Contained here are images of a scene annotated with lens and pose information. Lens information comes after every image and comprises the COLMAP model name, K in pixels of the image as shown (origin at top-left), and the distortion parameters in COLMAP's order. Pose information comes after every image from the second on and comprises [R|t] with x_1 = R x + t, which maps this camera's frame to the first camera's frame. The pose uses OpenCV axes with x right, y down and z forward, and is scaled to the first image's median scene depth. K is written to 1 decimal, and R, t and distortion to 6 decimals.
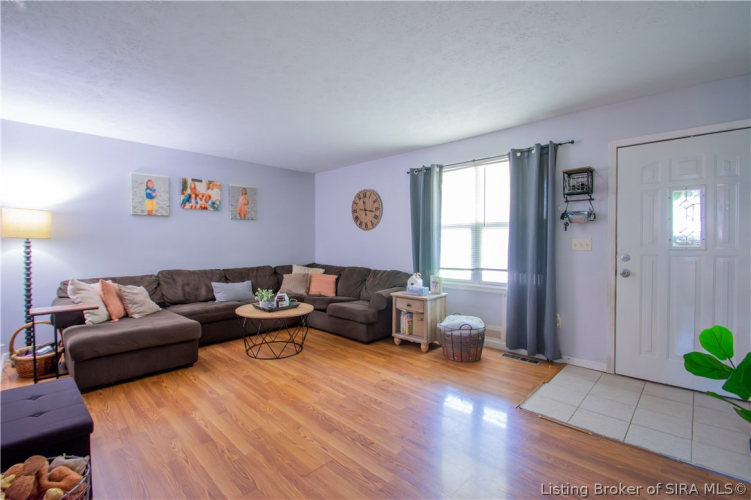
lens RADIAL K [[334.0, 0, 365.5], [0, 334.0, 248.8], [0, 0, 1]] dist [0.010251, -0.016525]
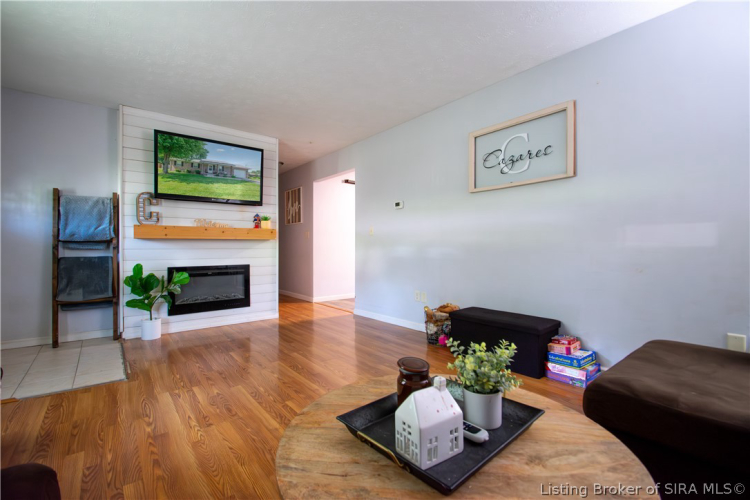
lens RADIAL K [[333.6, 0, 365.0], [0, 333.6, 248.8], [0, 0, 1]] dist [0.010251, -0.016525]
pose [[-0.990004, 0.002515, 0.141016, -0.244565], [0.006242, 0.999643, 0.025993, 0.041851], [-0.140900, 0.026614, -0.989666, 1.199087]]
